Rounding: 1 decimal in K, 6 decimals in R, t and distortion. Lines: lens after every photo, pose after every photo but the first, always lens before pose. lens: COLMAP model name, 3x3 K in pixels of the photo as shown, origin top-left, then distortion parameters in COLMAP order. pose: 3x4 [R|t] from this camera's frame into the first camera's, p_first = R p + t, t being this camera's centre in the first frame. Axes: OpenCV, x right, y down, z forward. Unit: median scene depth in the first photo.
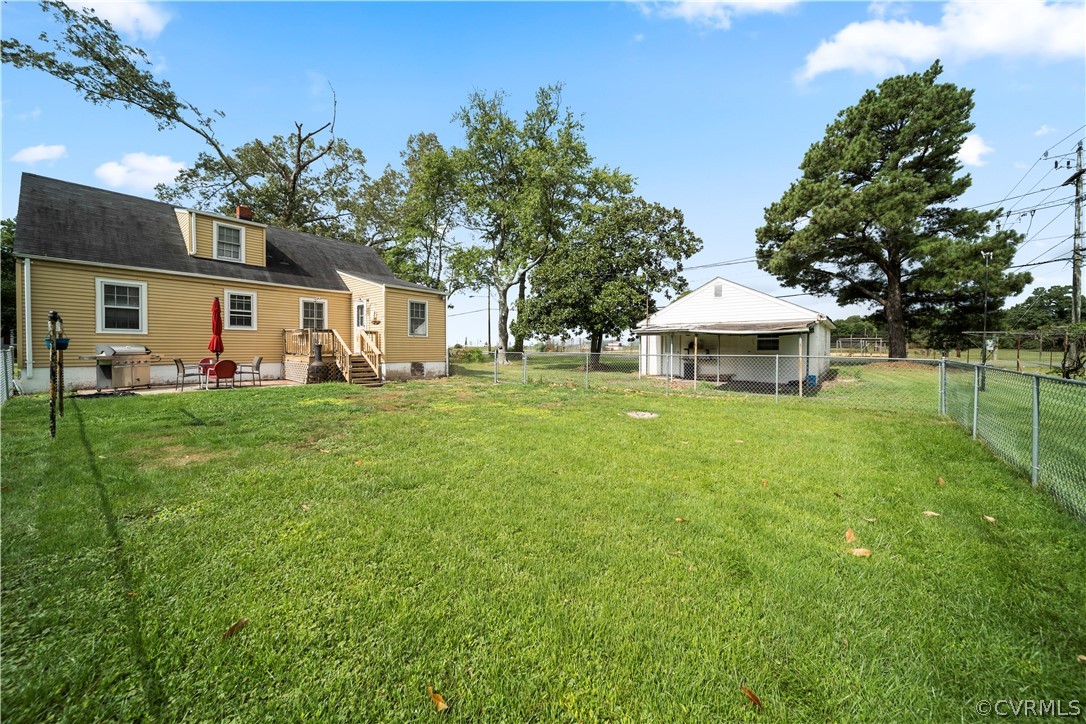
lens RADIAL K [[381.8, 0, 546.2], [0, 381.8, 354.3], [0, 0, 1]] dist [-0.002160, -0.000448]
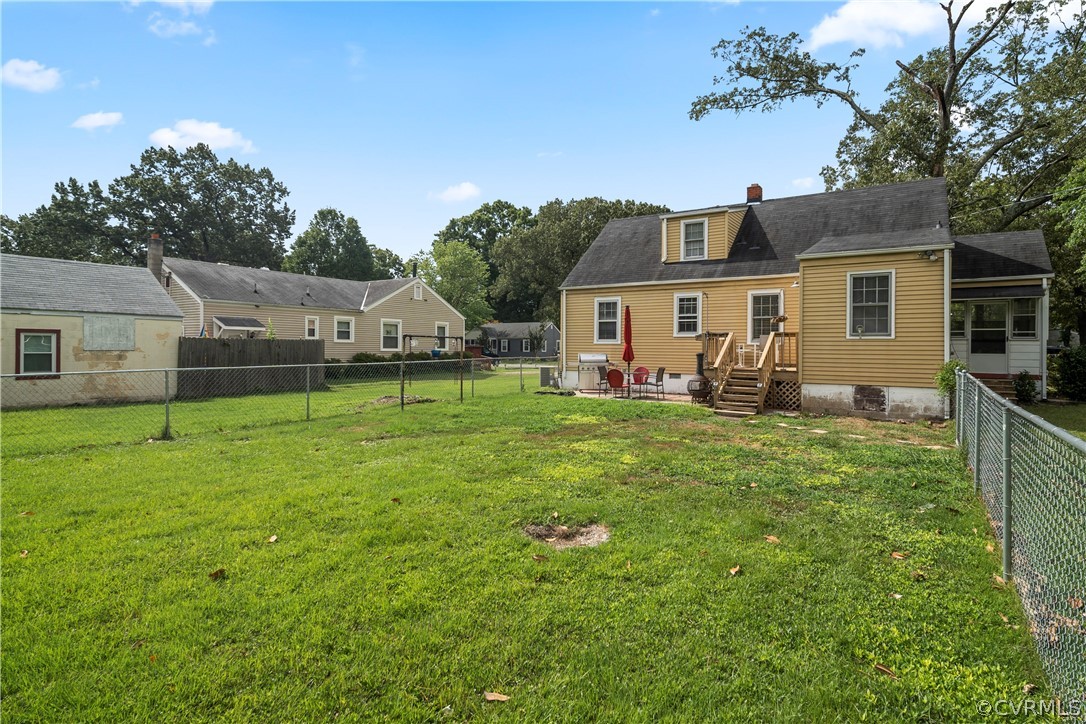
lens RADIAL K [[579.7, 0, 546.5], [0, 579.7, 348.8], [0, 0, 1]] dist [-0.001479, -0.000056]
pose [[0.085041, -0.005572, -0.996362, 0.354839], [-0.023507, 0.999695, -0.007597, -0.012026], [0.996100, 0.024068, 0.084884, 0.382990]]
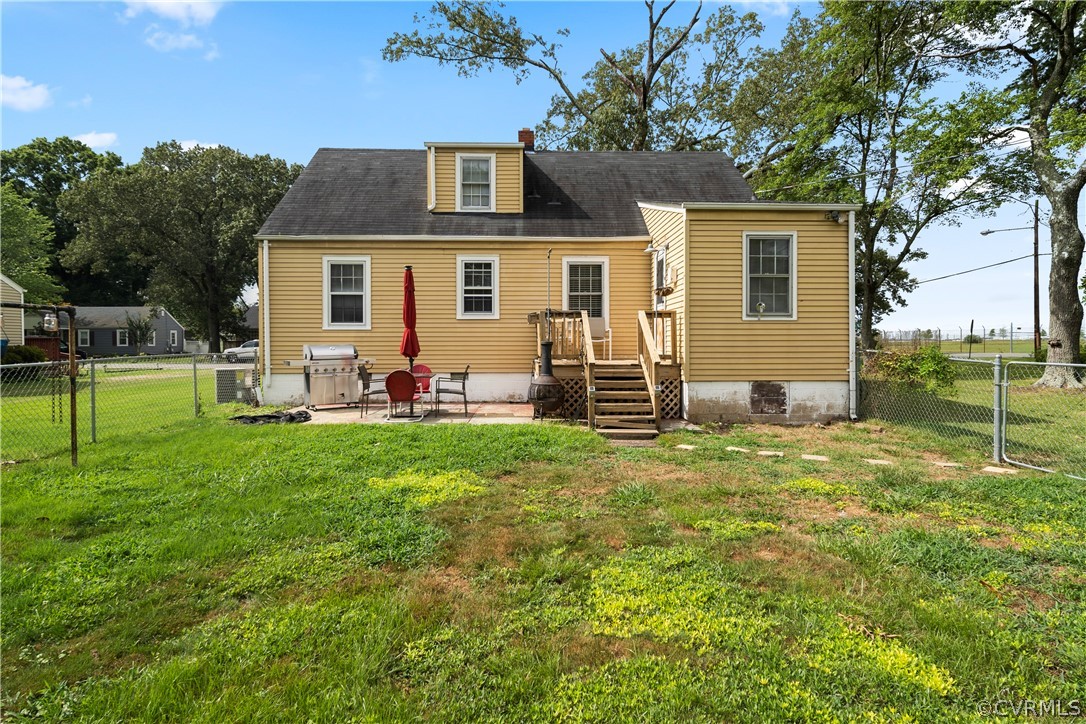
lens RADIAL K [[579.7, 0, 546.5], [0, 579.7, 348.8], [0, 0, 1]] dist [-0.001479, -0.000056]
pose [[0.645997, 0.001572, -0.763338, -0.009702], [-0.006857, 0.999969, -0.003743, -0.008888], [0.763309, 0.007652, 0.645989, 0.328971]]
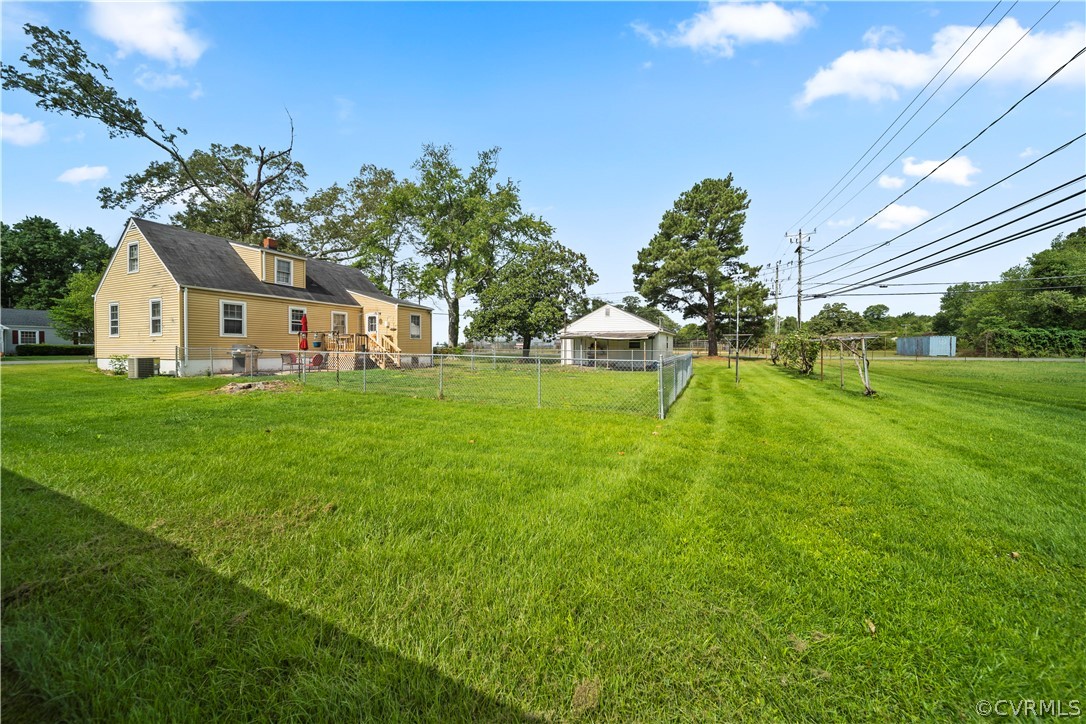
lens RADIAL K [[384.3, 0, 547.7], [0, 384.3, 350.9], [0, 0, 1]] dist [-0.001775, -0.000230]
pose [[0.966524, -0.002138, 0.256567, -0.181207], [0.004400, 0.999956, -0.008243, 0.010051], [-0.256538, 0.009096, 0.966491, -0.431007]]
